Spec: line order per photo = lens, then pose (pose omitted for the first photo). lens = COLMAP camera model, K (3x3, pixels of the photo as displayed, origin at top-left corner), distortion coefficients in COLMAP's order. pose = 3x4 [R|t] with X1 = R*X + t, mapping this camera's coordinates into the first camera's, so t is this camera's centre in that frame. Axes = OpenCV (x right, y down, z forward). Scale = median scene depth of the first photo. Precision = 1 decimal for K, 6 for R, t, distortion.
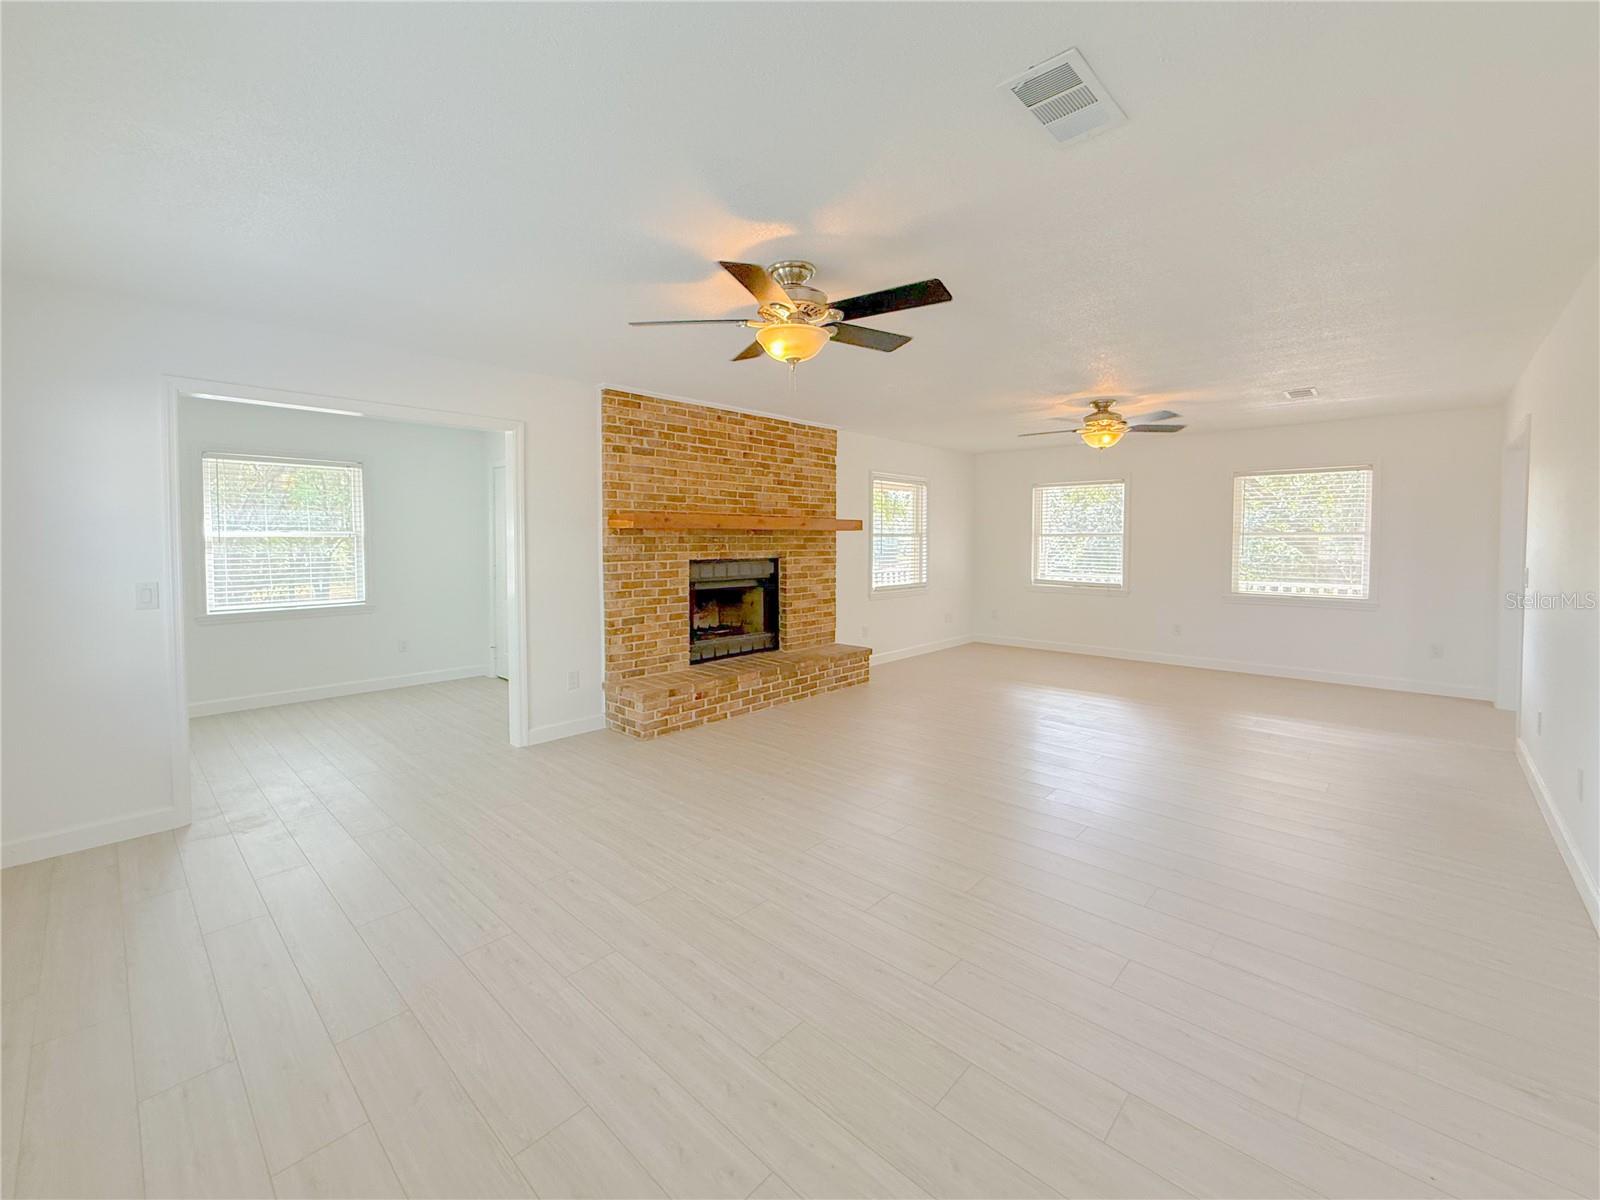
lens RADIAL K [[636.5, 0, 796.6], [0, 636.5, 551.2], [0, 0, 1]] dist [-0.000098, 0.000016]
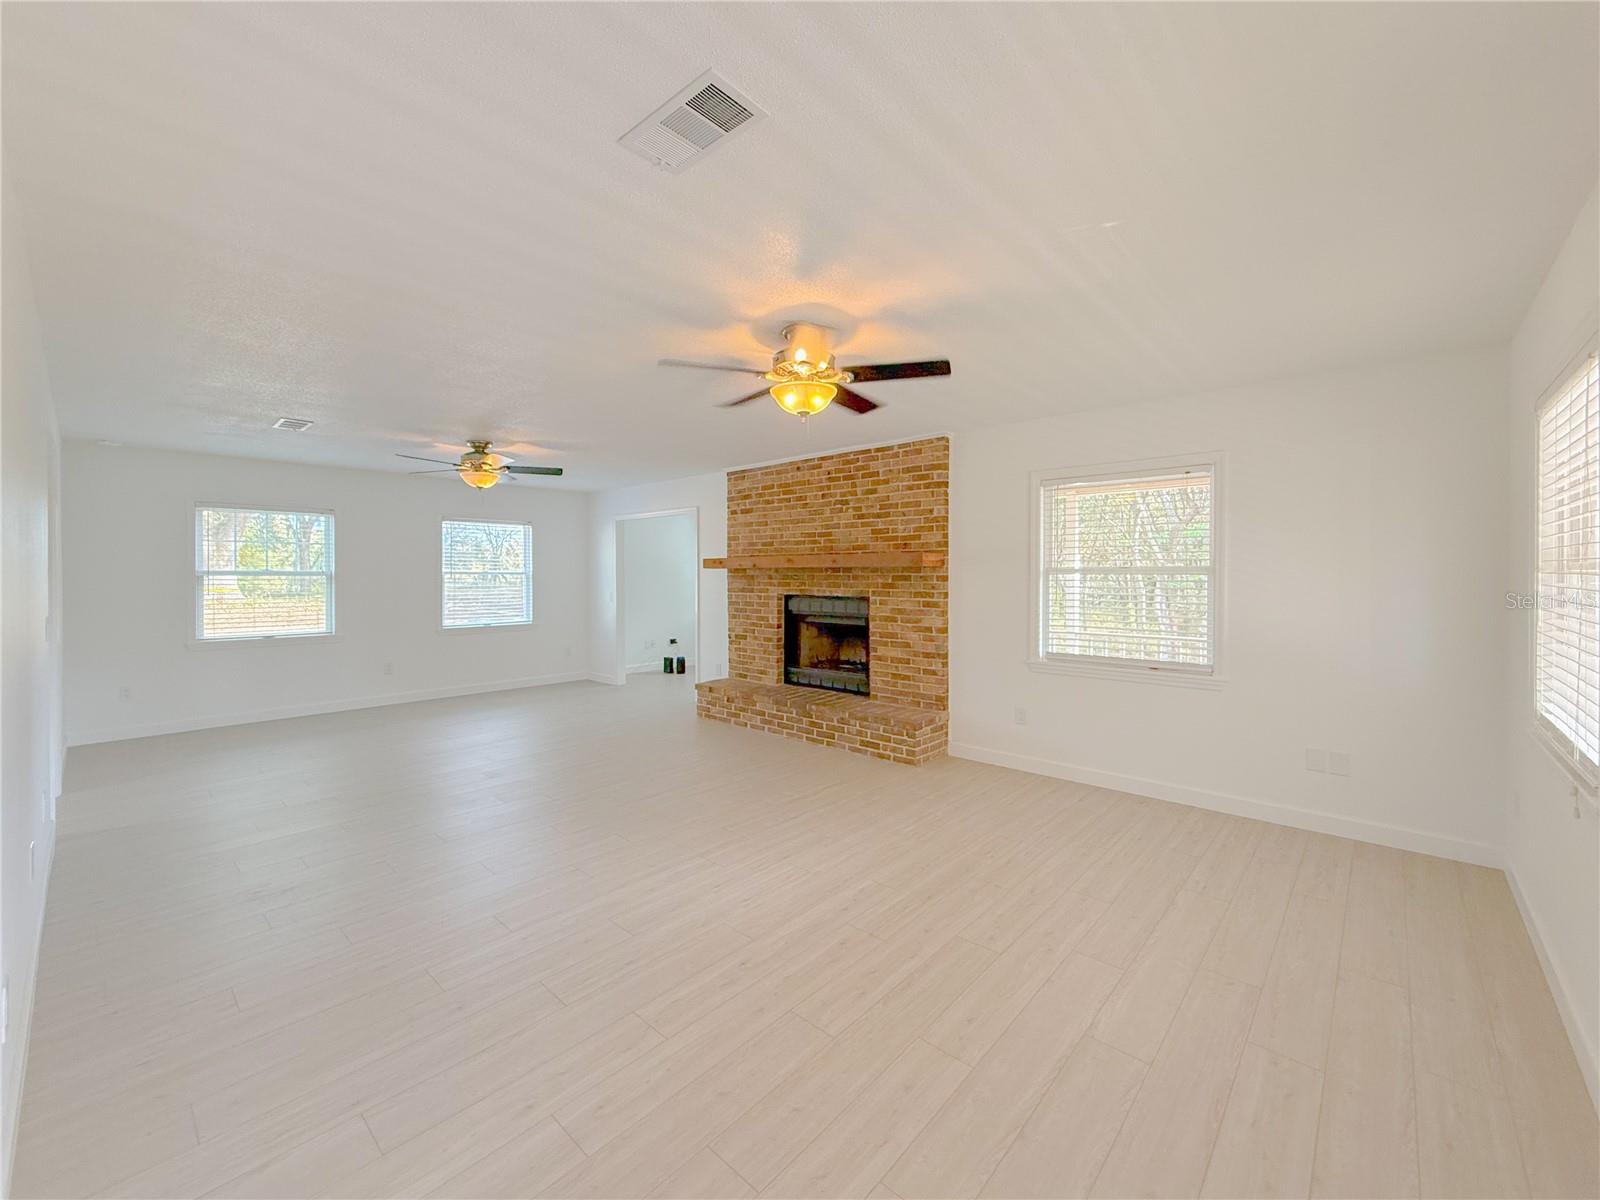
lens RADIAL K [[653.1, 0, 801.3], [0, 653.1, 571.9], [0, 0, 1]] dist [0.000254, 0.000152]
pose [[0.031506, -0.003783, -0.999496, 0.978599], [-0.019888, 0.999792, -0.004411, -0.021456], [0.999306, 0.020017, 0.031425, 0.928132]]
